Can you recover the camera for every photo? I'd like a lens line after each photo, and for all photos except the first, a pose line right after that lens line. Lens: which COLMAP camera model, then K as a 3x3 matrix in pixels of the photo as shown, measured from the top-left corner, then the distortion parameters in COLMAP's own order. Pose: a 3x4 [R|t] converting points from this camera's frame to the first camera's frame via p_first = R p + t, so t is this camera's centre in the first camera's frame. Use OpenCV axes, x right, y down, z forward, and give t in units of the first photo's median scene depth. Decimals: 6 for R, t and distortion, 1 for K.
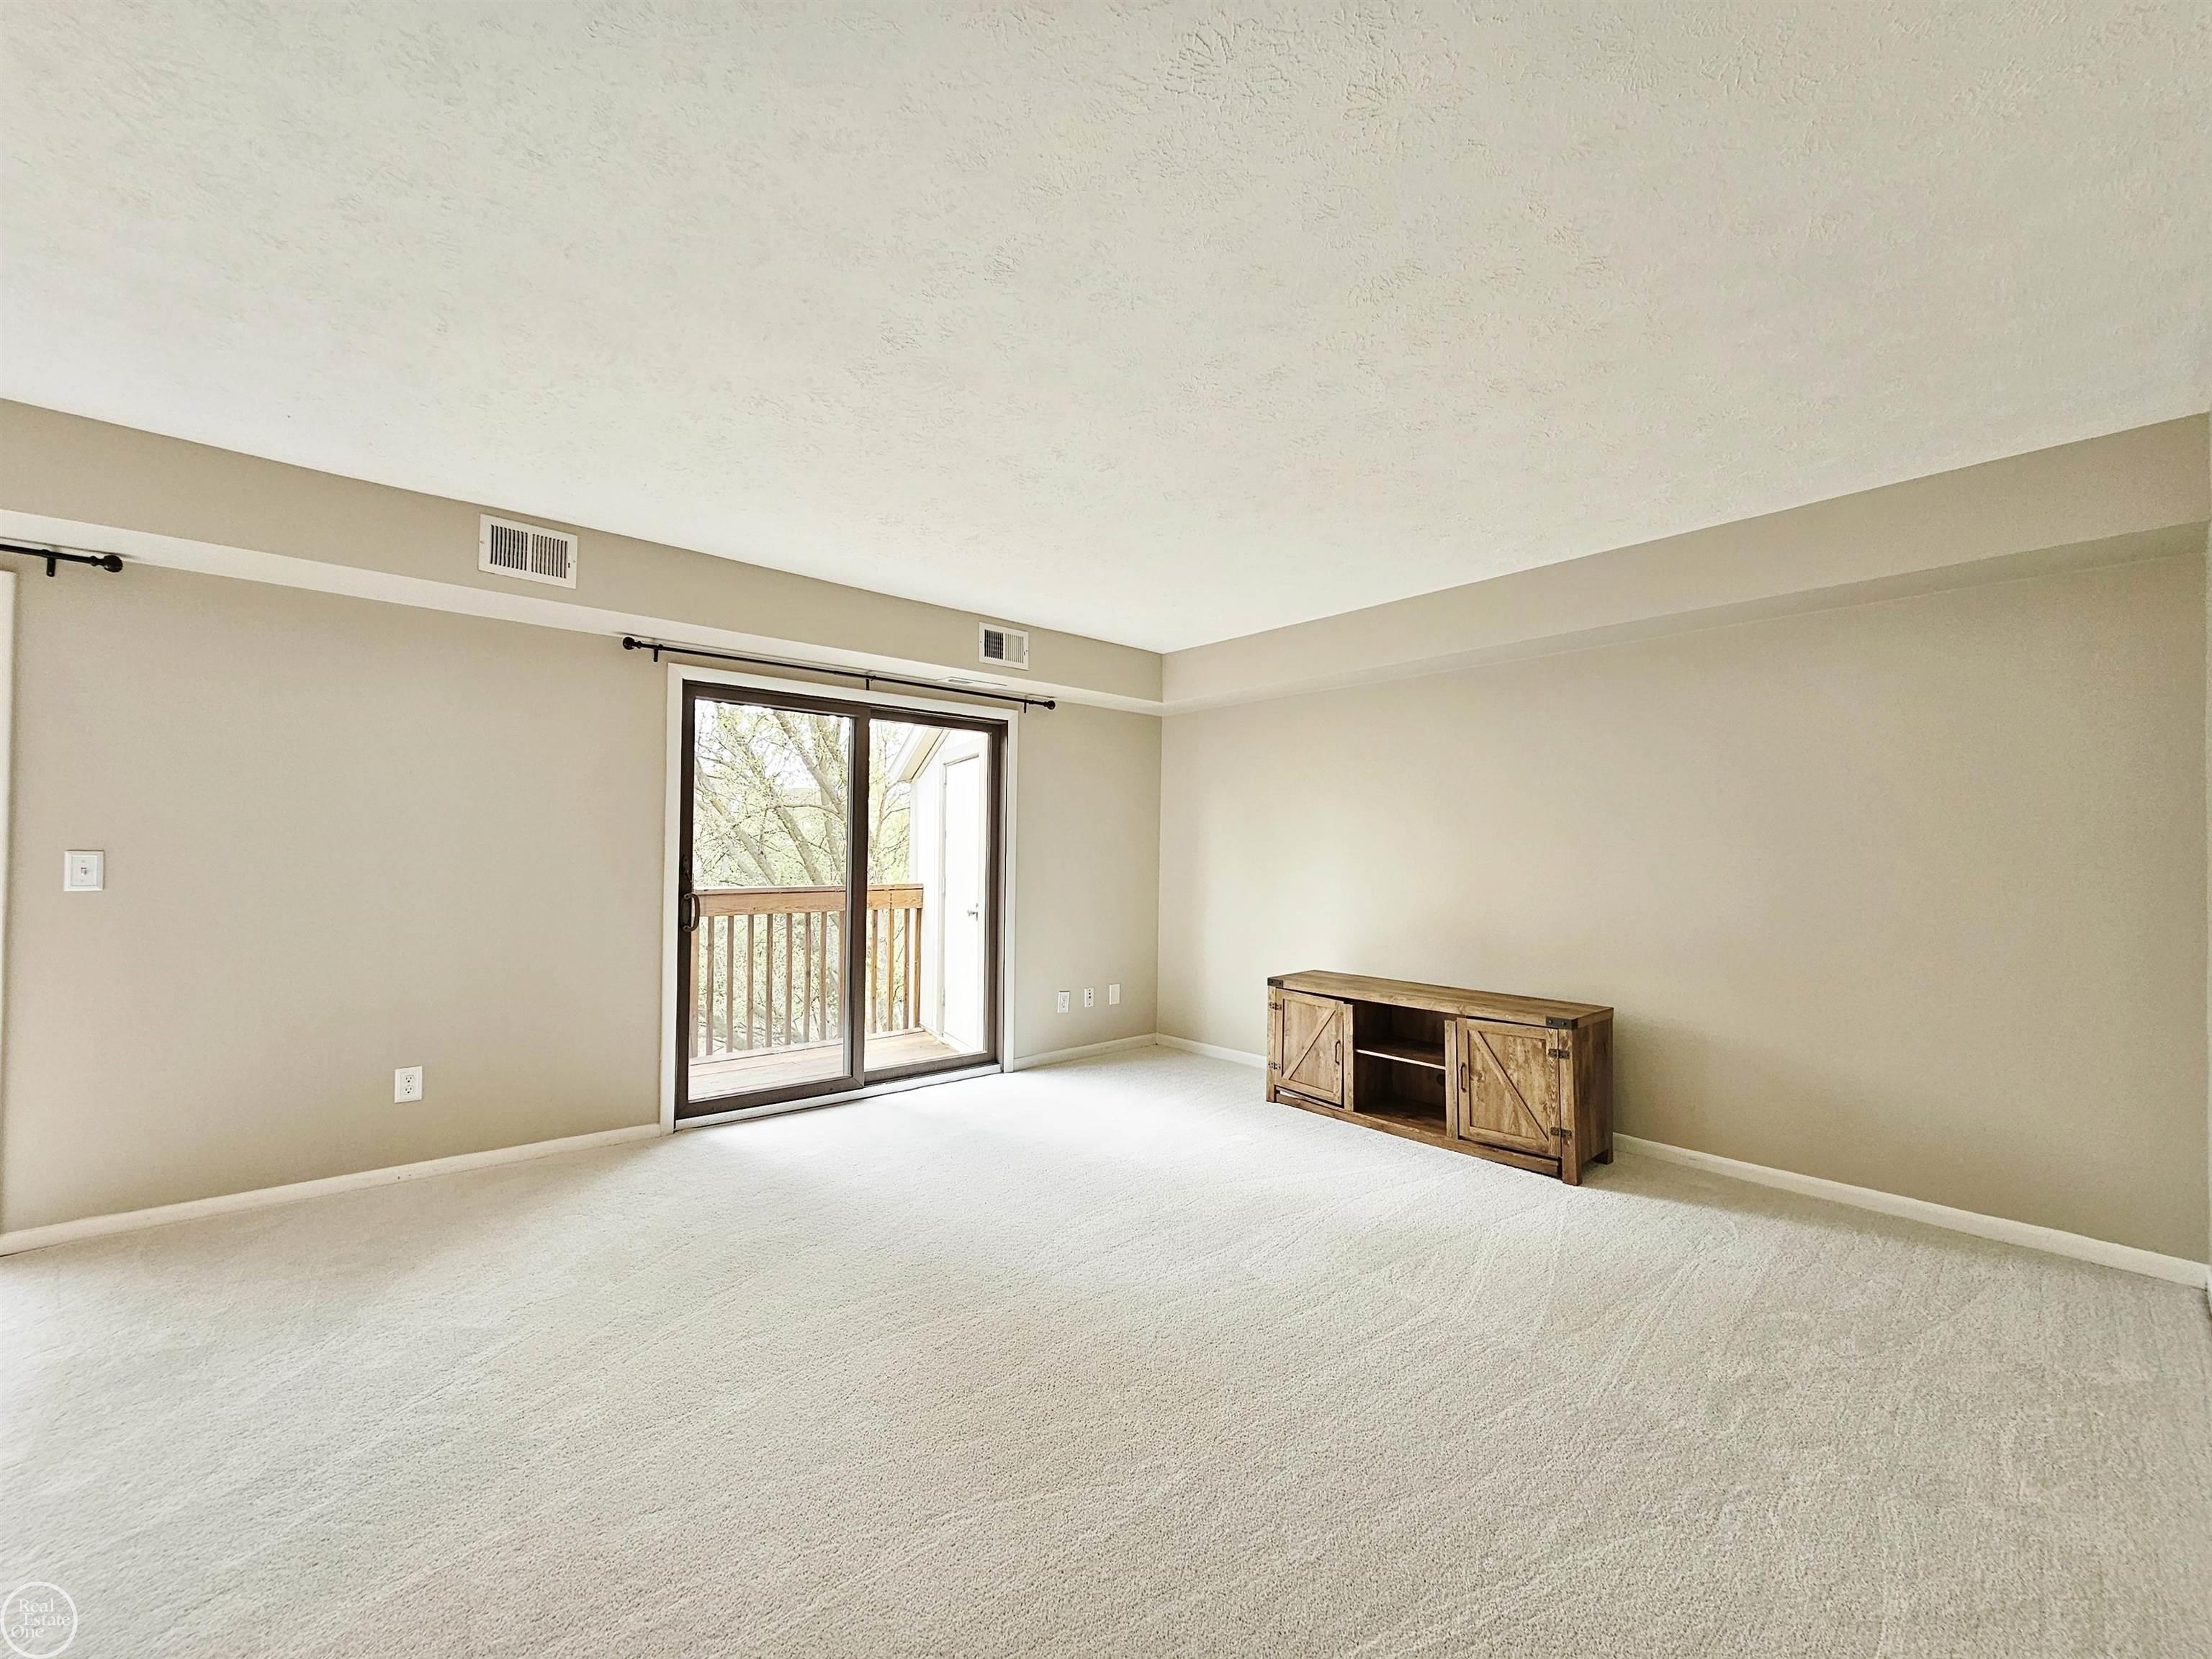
lens RADIAL K [[902.4, 0, 1065.5], [0, 902.4, 846.9], [0, 0, 1]] dist [0.000055, 0.000038]
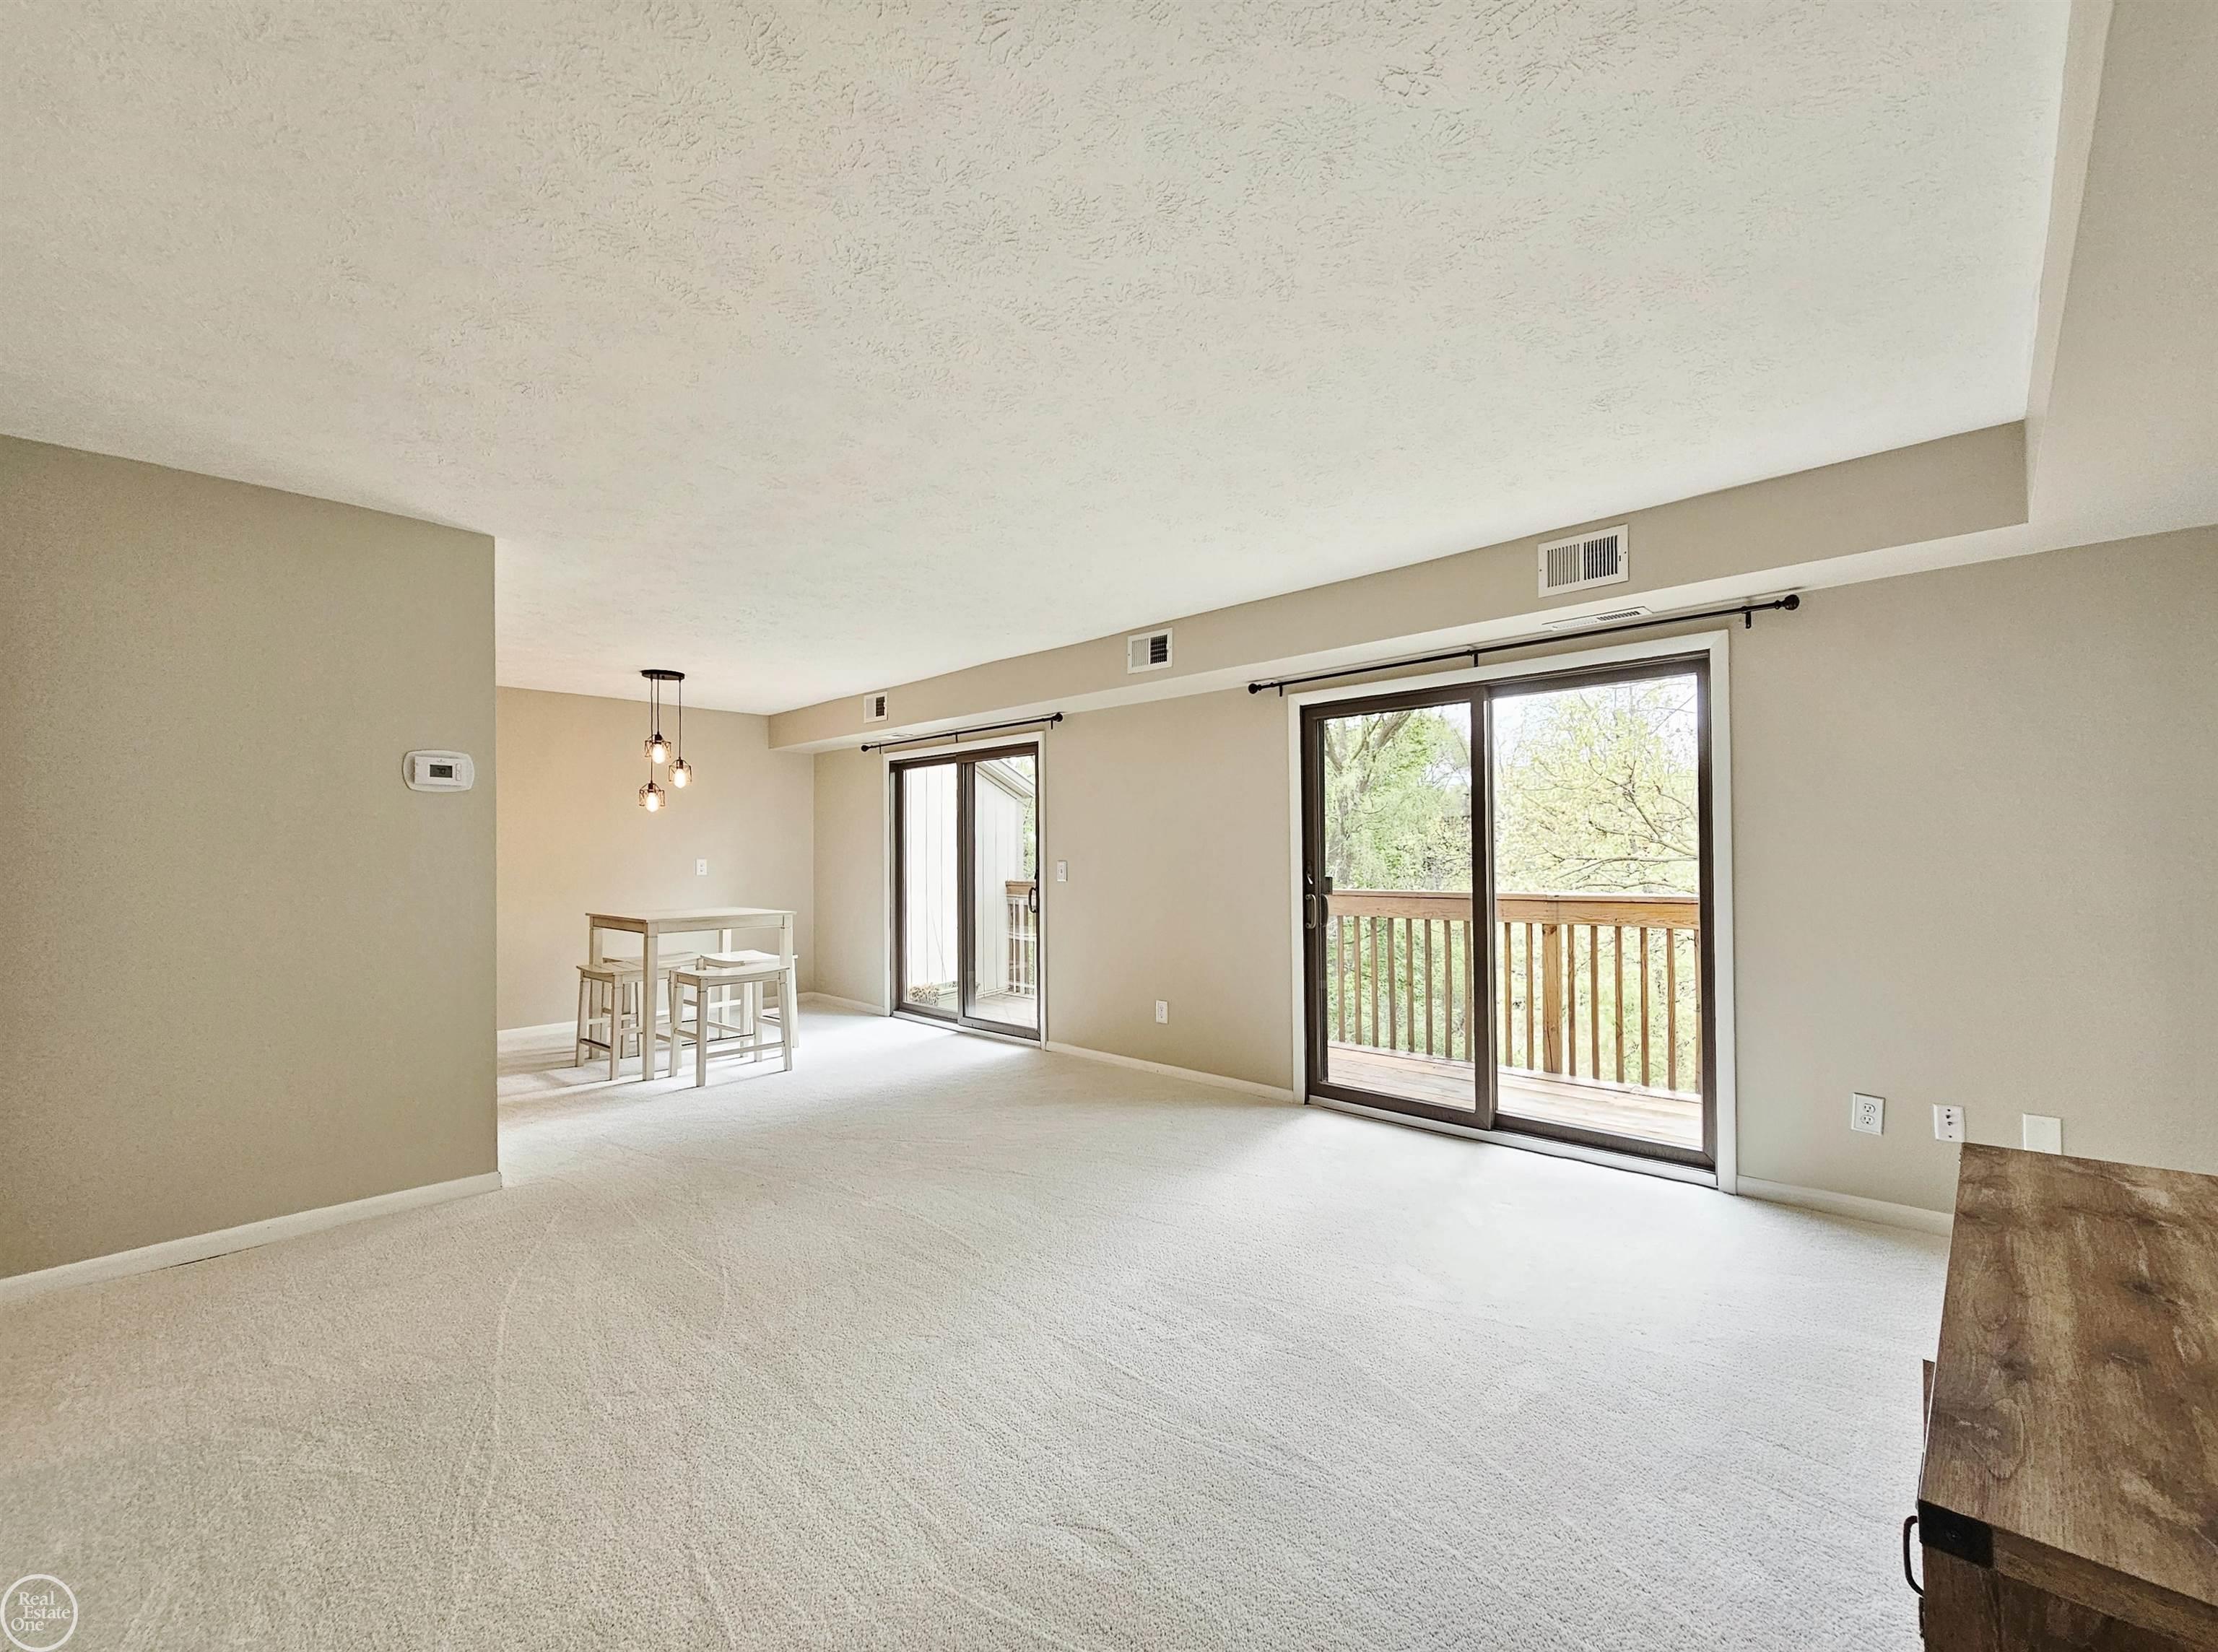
lens RADIAL K [[904.9, 0, 1068.4], [0, 904.9, 843.4], [0, 0, 1]] dist [0.000055, 0.000038]
pose [[0.102074, -0.023795, -0.994492, 0.594438], [0.019952, 0.999562, -0.021869, 0.006025], [0.994577, -0.017610, 0.102504, 0.518888]]
